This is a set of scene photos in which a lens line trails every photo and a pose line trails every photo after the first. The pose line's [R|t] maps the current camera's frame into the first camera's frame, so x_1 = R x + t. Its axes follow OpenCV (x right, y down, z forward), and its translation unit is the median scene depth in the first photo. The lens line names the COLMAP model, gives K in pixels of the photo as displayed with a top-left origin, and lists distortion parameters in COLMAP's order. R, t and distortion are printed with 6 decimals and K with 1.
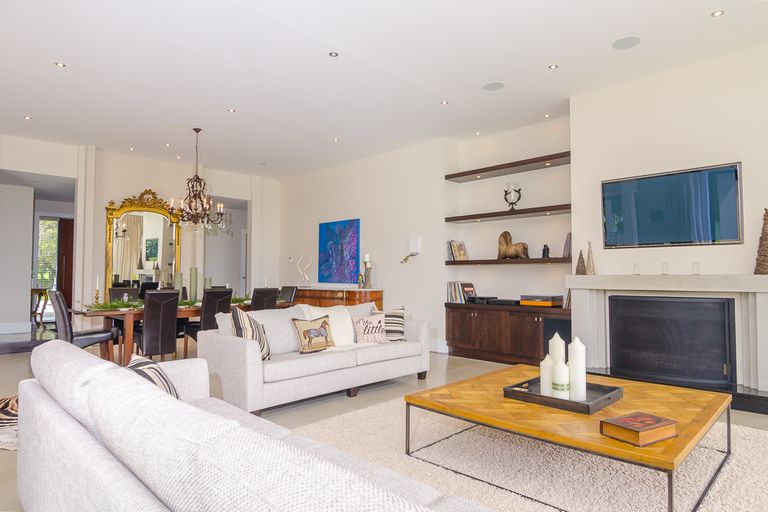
lens RADIAL K [[452.7, 0, 384.0], [0, 452.7, 256.0], [0, 0, 1]] dist [-0.017325, -0.000584]
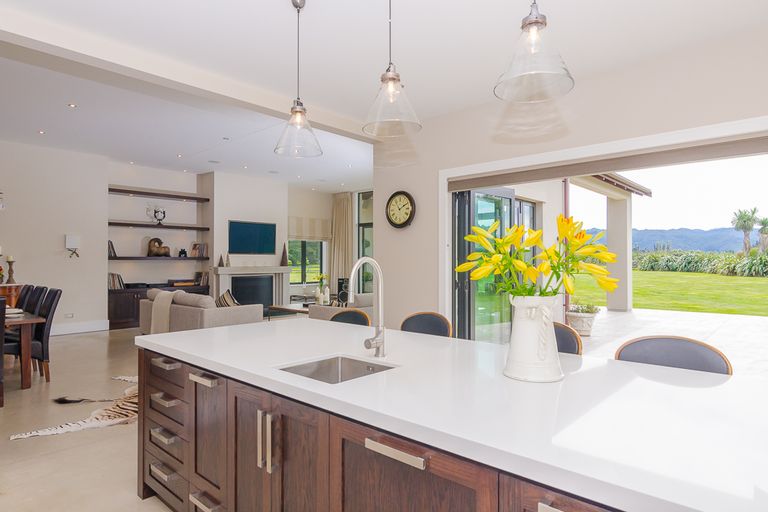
lens RADIAL K [[452.7, 0, 384.0], [0, 452.7, 256.0], [0, 0, 1]] dist [-0.017325, -0.000584]
pose [[-0.054846, 0.013046, 0.998410, -1.481669], [-0.041874, 0.999005, -0.015354, -0.004910], [-0.997616, -0.042650, -0.054246, 0.394021]]
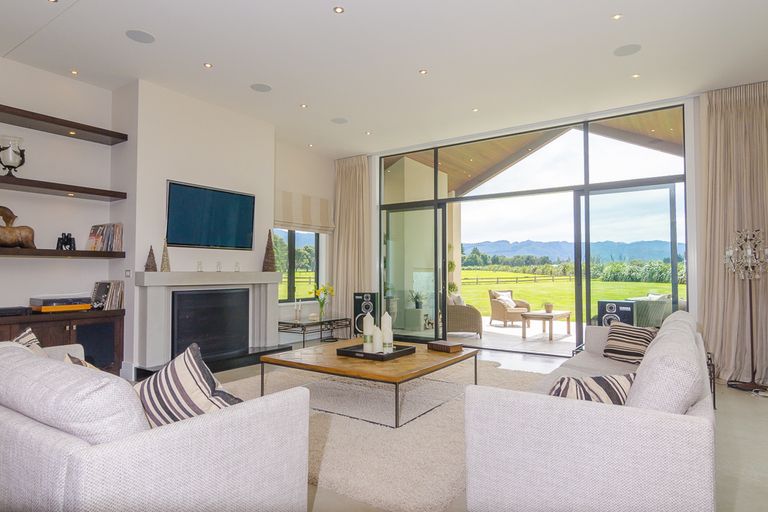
lens RADIAL K [[461.3, 0, 384.0], [0, 461.3, 256.0], [0, 0, 1]] dist [0.002289, 0.000658]
pose [[-0.189104, 0.034625, 0.981346, -0.599076], [-0.043670, 0.998093, -0.043631, 0.028511], [-0.980986, -0.051106, -0.187231, 0.672763]]
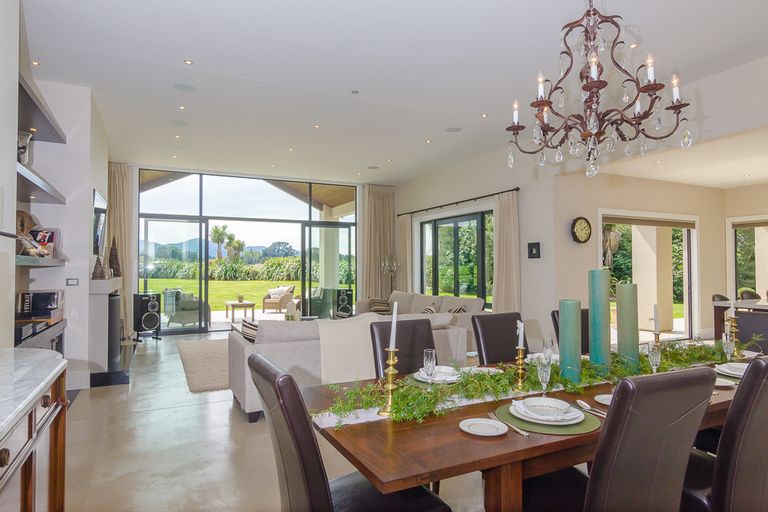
lens RADIAL K [[452.7, 0, 384.0], [0, 452.7, 256.0], [0, 0, 1]] dist [-0.017325, -0.000584]
pose [[-0.949051, 0.011326, 0.314920, -0.448904], [-0.009961, 0.997776, -0.065904, 0.045819], [-0.314966, -0.065683, -0.946827, 1.667048]]
